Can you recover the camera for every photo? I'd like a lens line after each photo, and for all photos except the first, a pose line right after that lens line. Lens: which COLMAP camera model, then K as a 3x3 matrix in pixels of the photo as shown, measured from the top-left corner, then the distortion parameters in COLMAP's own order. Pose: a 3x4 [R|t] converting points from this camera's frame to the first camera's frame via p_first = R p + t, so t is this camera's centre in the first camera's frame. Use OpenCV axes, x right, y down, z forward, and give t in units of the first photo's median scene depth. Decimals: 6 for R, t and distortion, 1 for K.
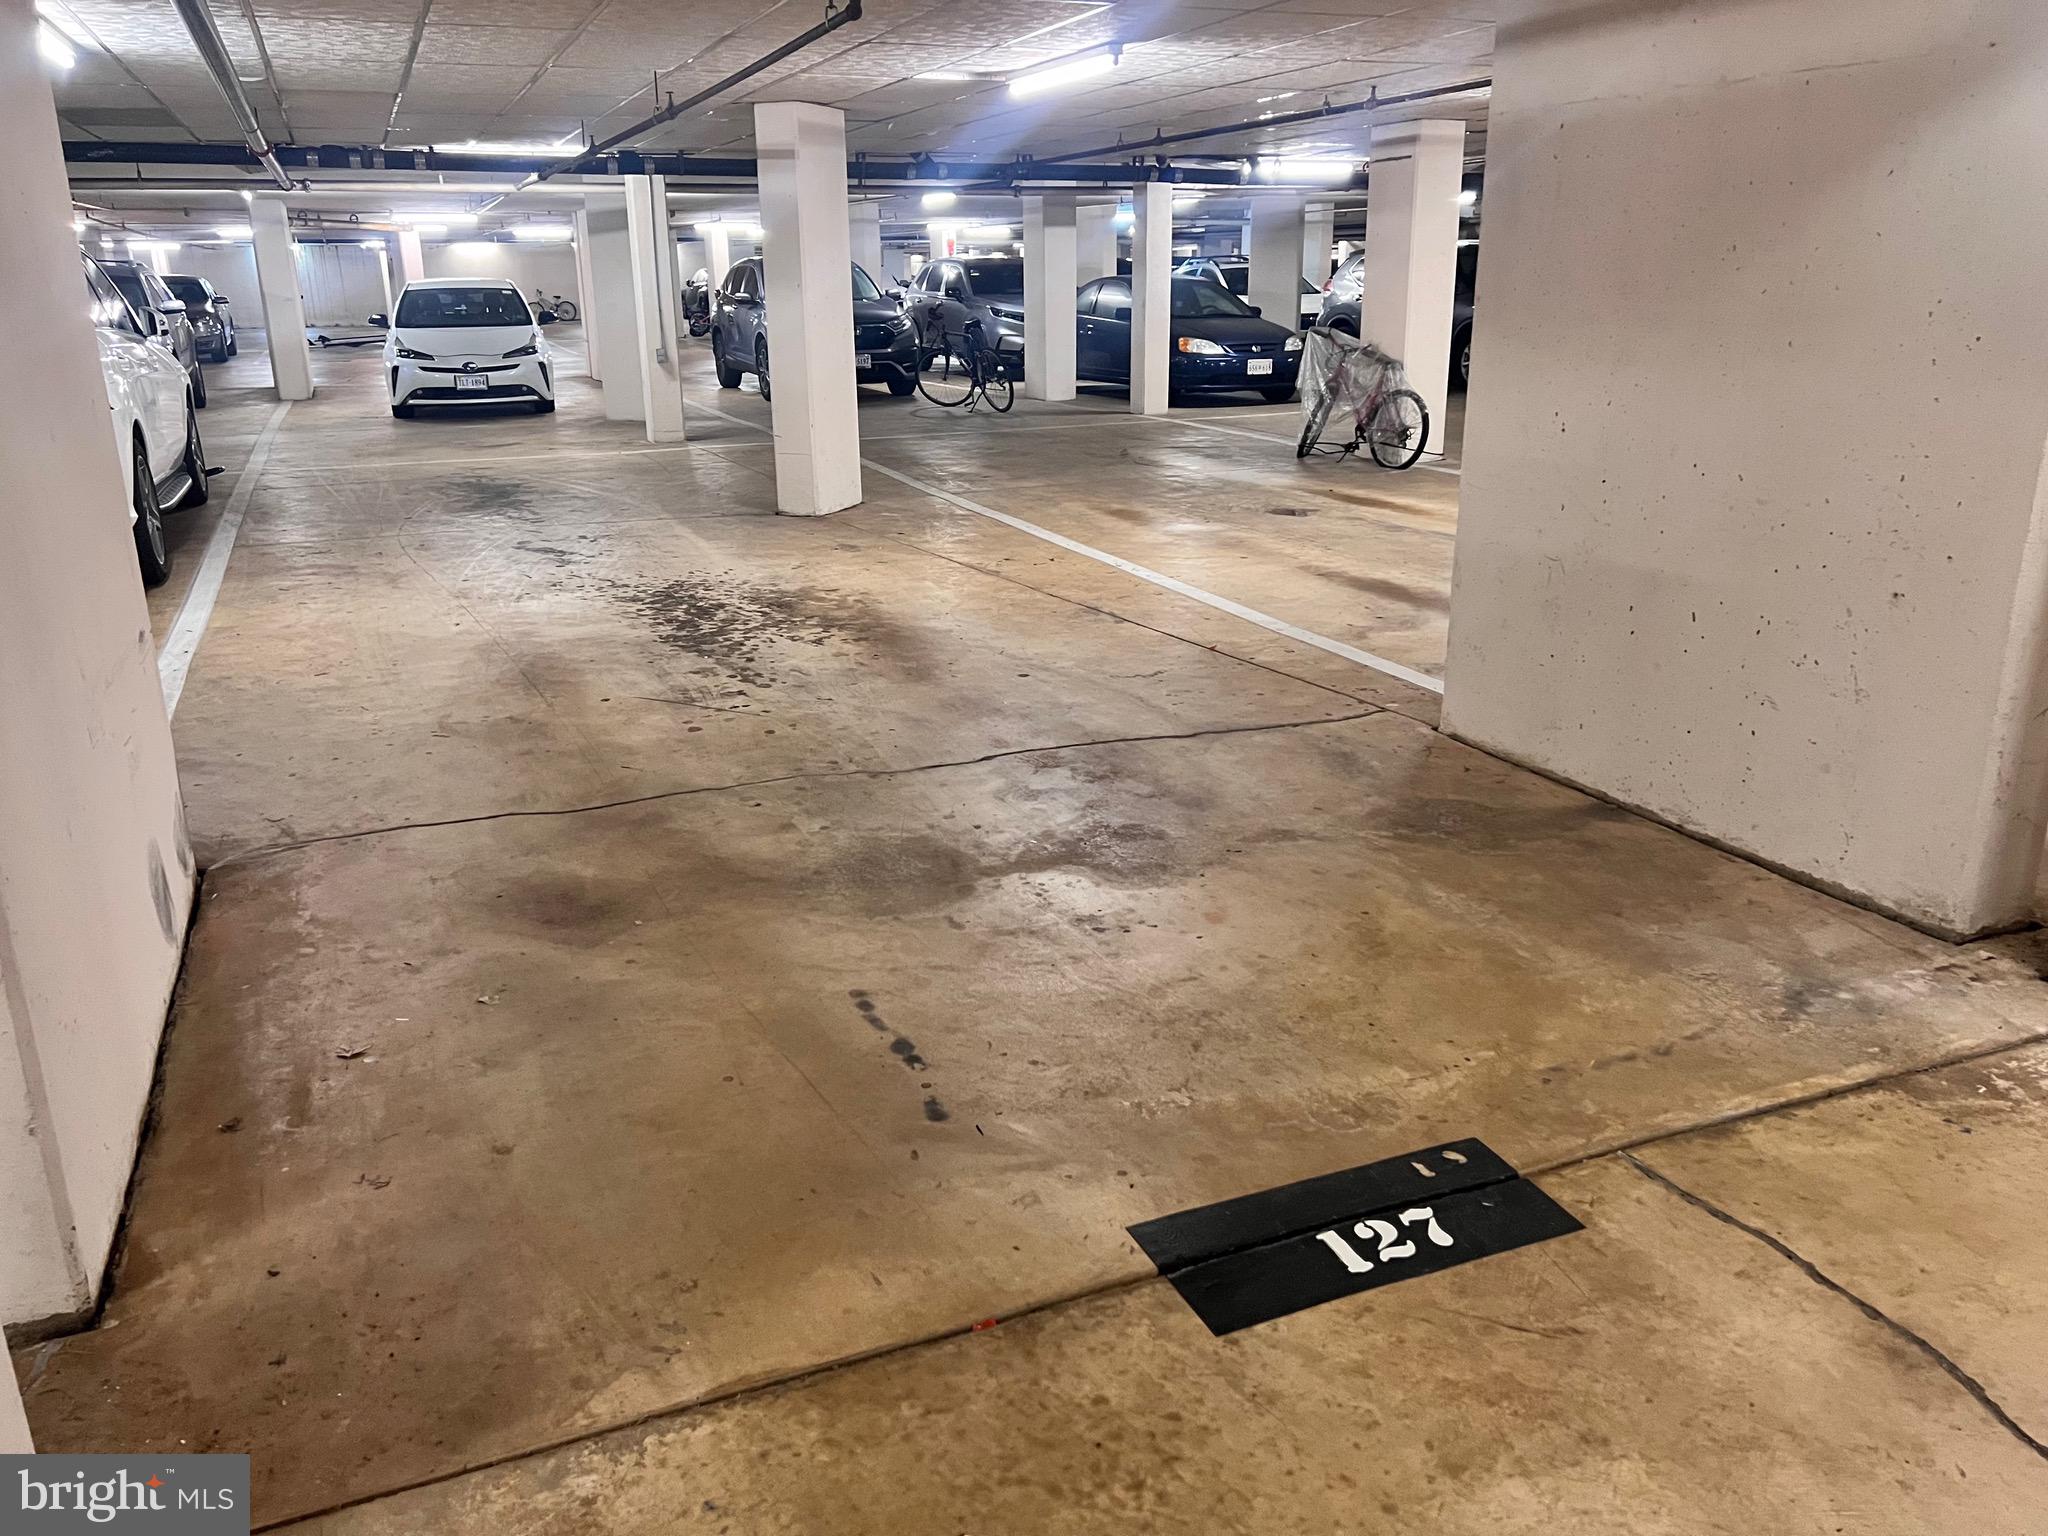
lens RADIAL K [[1549.2, 0, 1017.7], [0, 1549.2, 769.2], [0, 0, 1]] dist [0.052989, -0.069274]
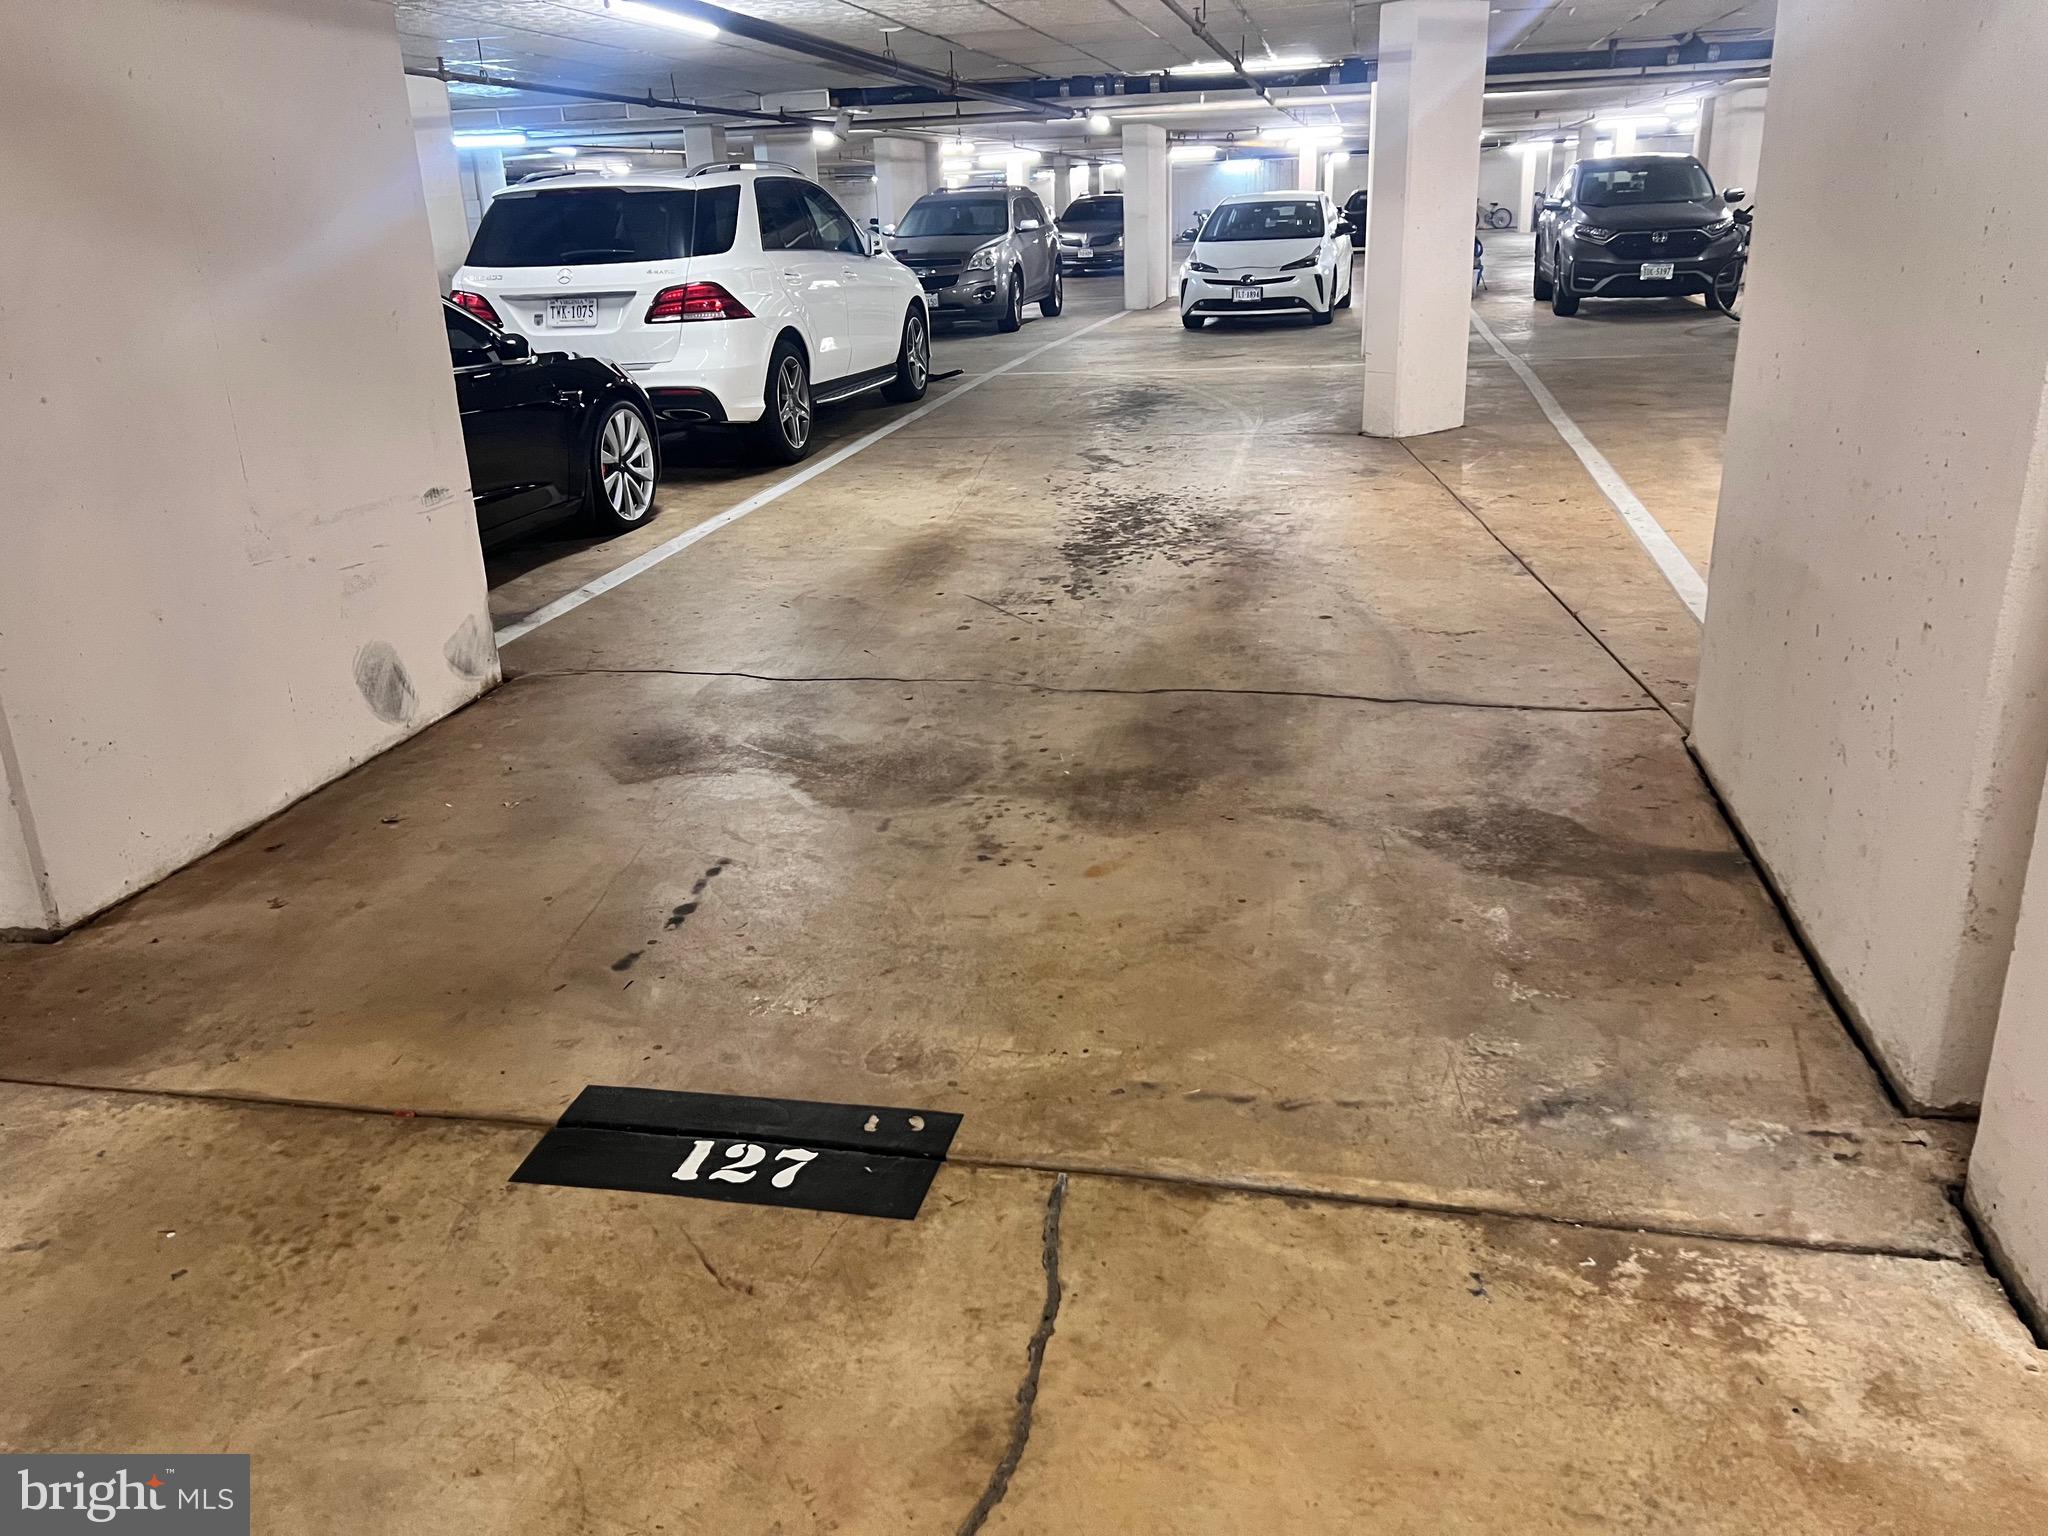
lens RADIAL K [[1549.2, 0, 1015.0], [0, 1549.2, 773.4], [0, 0, 1]] dist [0.052989, -0.069274]
pose [[0.822502, 0.175762, -0.540923, 0.617949], [-0.144630, 0.984425, 0.099951, -0.056162], [0.550065, -0.003976, 0.835112, 0.166436]]
